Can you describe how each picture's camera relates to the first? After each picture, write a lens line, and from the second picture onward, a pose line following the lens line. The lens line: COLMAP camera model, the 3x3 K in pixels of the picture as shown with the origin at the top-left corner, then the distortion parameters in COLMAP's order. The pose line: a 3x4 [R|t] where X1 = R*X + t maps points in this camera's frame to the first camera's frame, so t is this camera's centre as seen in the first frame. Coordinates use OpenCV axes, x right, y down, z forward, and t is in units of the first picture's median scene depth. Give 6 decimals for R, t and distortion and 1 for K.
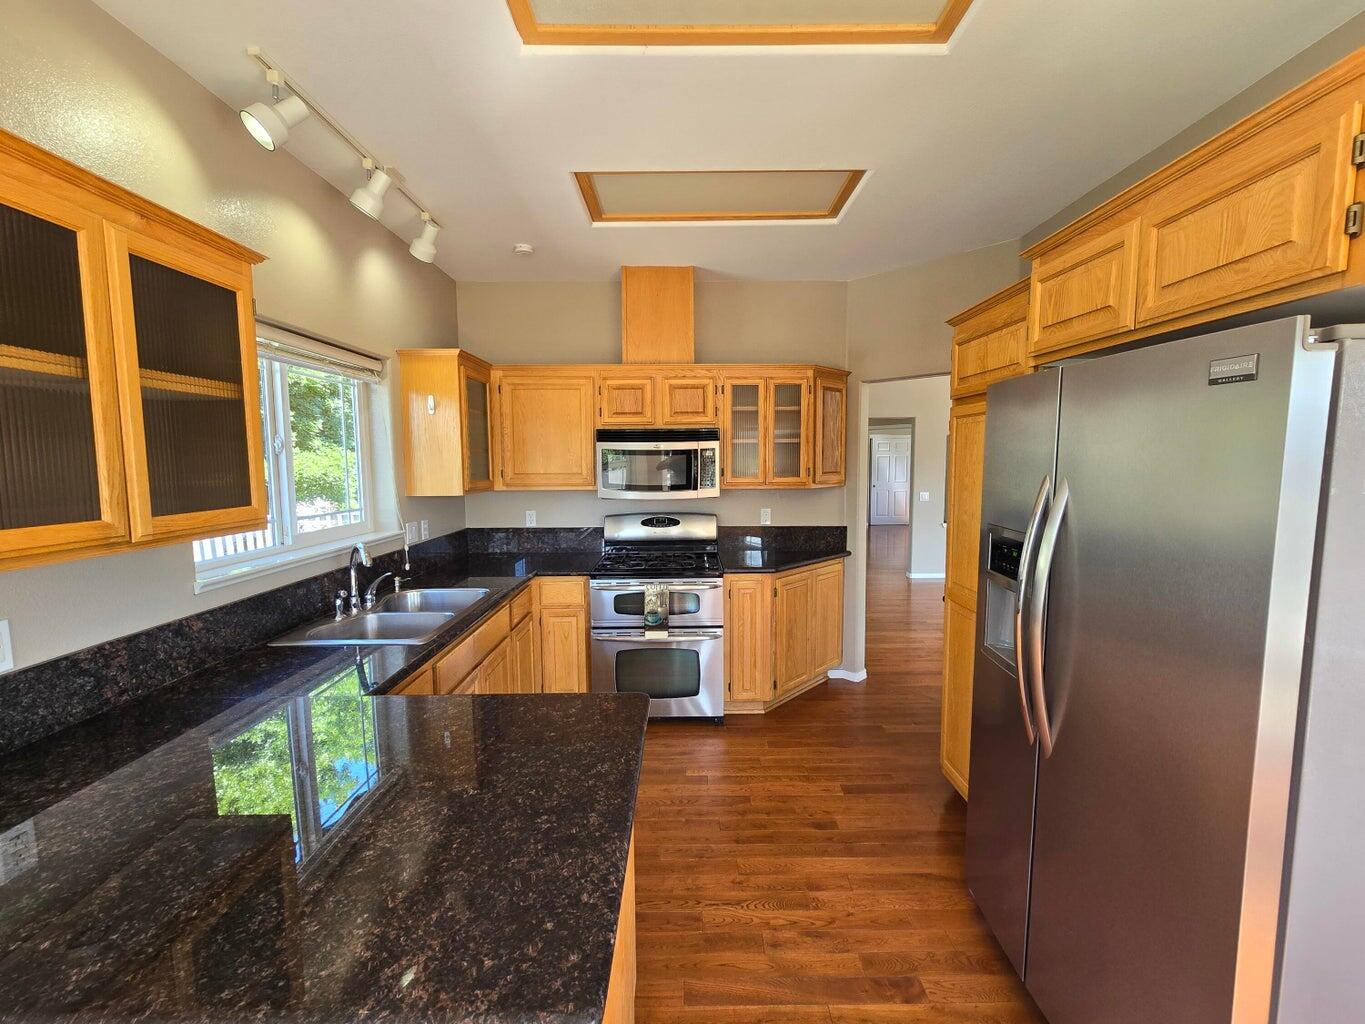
lens RADIAL K [[556.5, 0, 688.3], [0, 556.5, 507.1], [0, 0, 1]] dist [-0.002524, -0.000261]
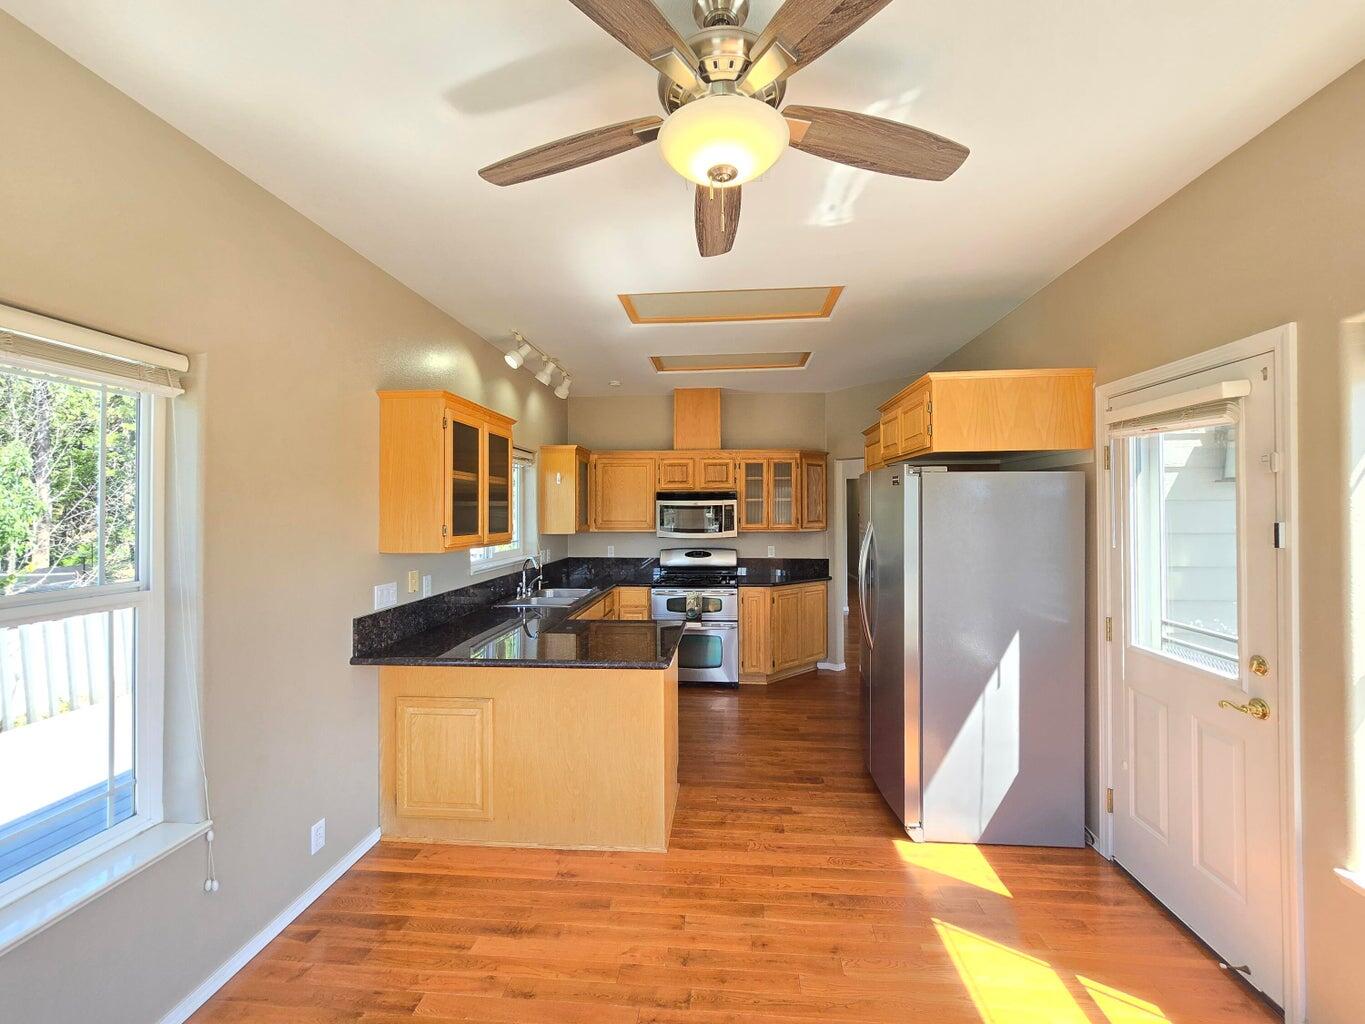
lens RADIAL K [[556.5, 0, 688.3], [0, 556.5, 507.1], [0, 0, 1]] dist [-0.002524, -0.000261]
pose [[0.996445, 0.002426, -0.084211, 0.055374], [-0.010251, 0.995649, -0.092613, 0.045602], [0.083620, 0.093147, 0.992135, -0.550550]]
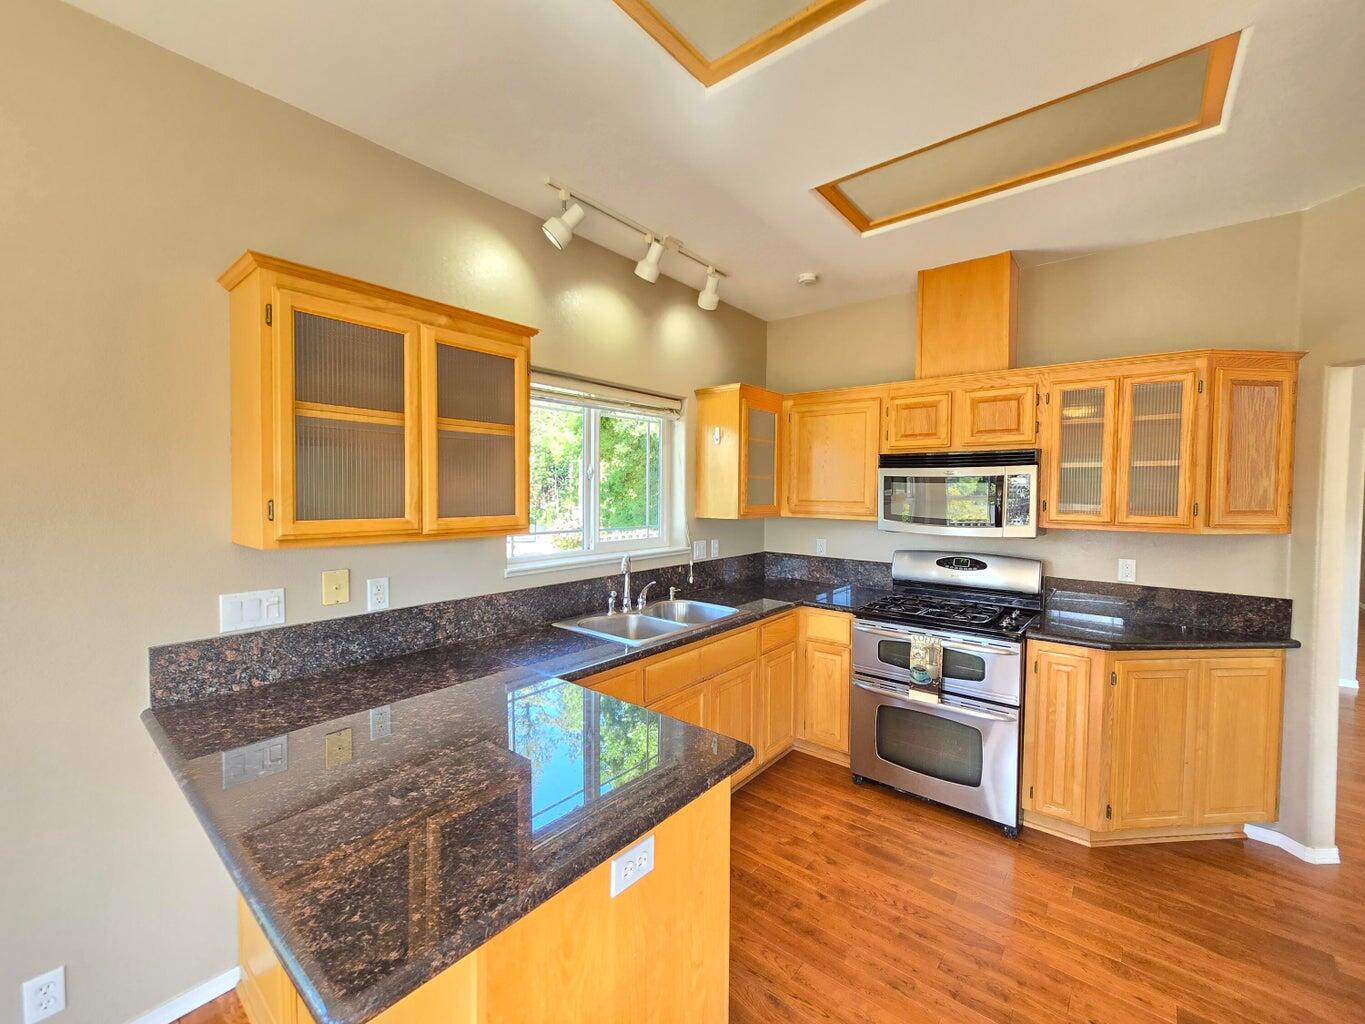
lens RADIAL K [[556.5, 0, 688.3], [0, 556.5, 507.1], [0, 0, 1]] dist [-0.002524, -0.000261]
pose [[0.772473, 0.033395, -0.634169, 0.184719], [-0.068068, 0.997217, -0.030400, -0.004606], [0.631389, 0.066650, 0.772597, 0.109182]]
